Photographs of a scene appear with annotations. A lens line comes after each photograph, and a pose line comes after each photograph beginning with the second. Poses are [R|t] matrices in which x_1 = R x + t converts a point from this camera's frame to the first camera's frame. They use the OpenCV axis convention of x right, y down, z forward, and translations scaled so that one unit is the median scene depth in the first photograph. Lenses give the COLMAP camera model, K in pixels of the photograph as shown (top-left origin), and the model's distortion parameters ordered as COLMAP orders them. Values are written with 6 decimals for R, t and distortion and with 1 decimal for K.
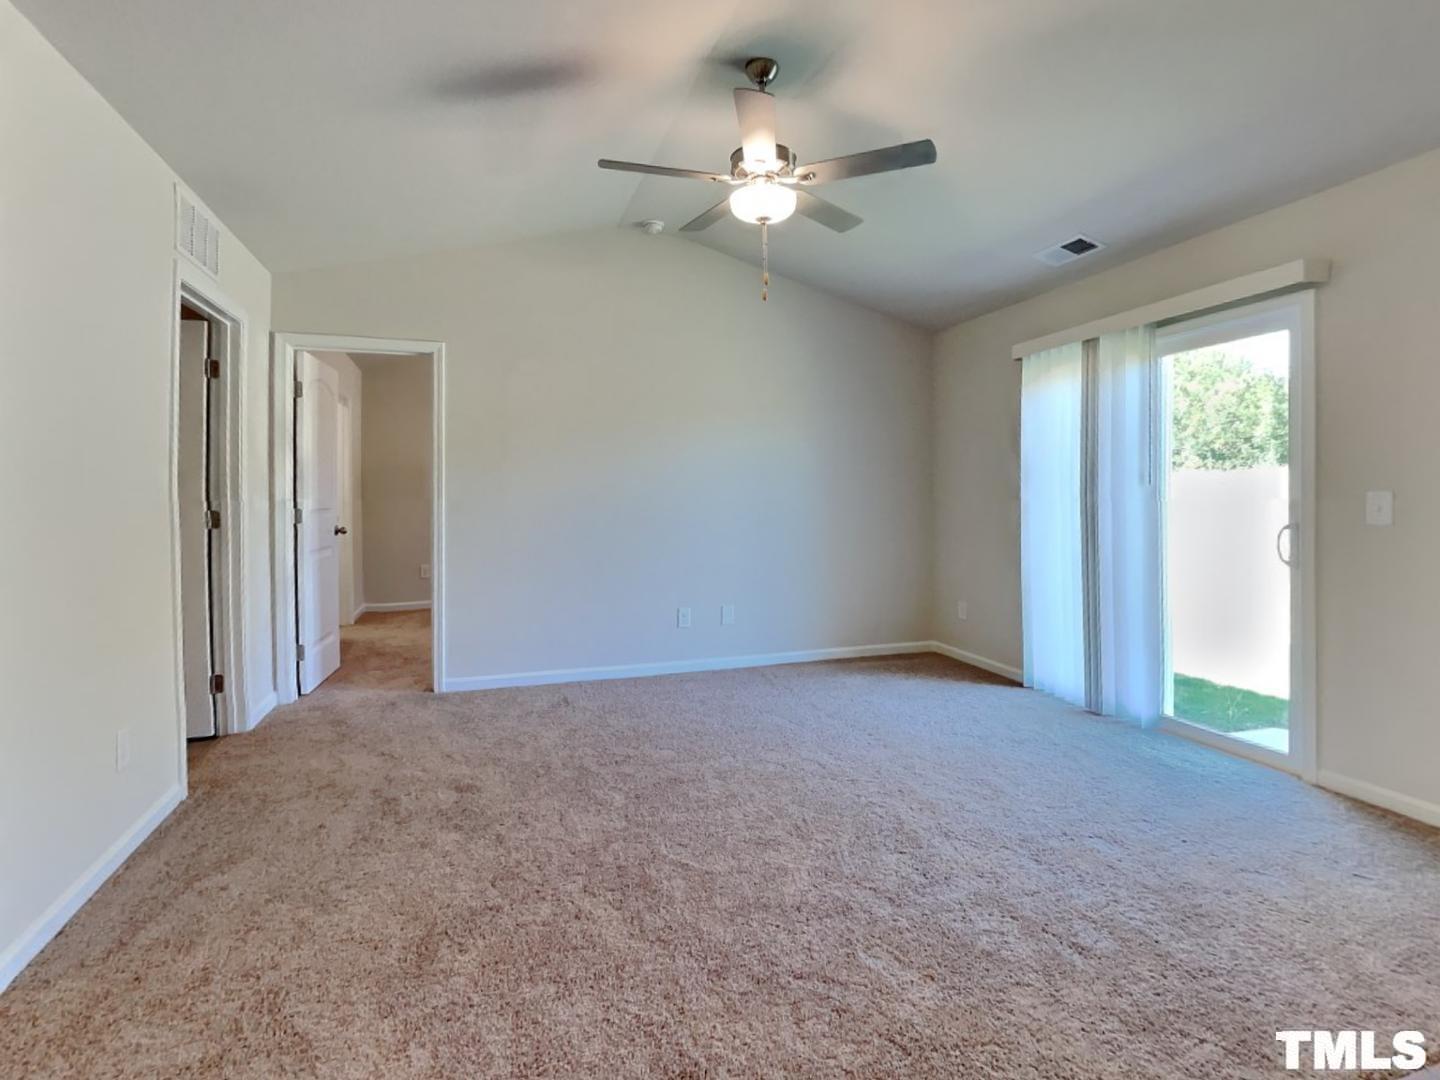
lens RADIAL K [[847.7, 0, 720.0], [0, 847.7, 540.0], [0, 0, 1]] dist [0.001052, -0.000668]
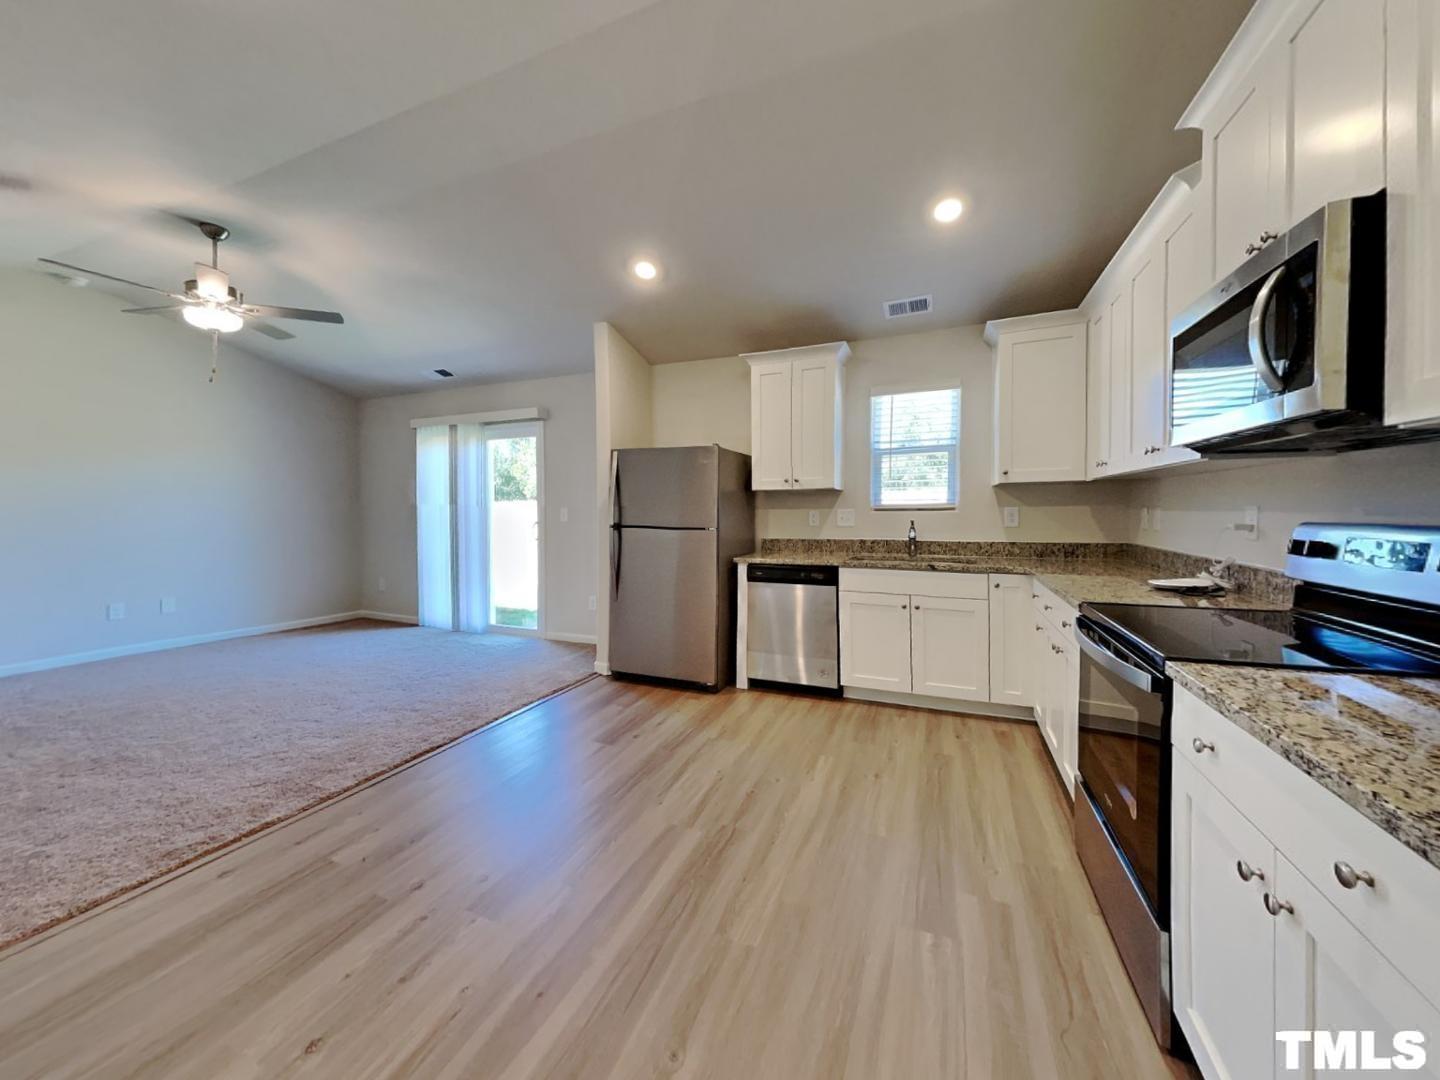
lens RADIAL K [[532.4, 0, 719.2], [0, 532.4, 524.3], [0, 0, 1]] dist [-0.043101, 0.012633]
pose [[0.666222, -0.007070, 0.745720, -0.036352], [0.029158, 0.999437, -0.016573, 0.015041], [-0.745183, 0.032785, 0.666053, -0.272712]]
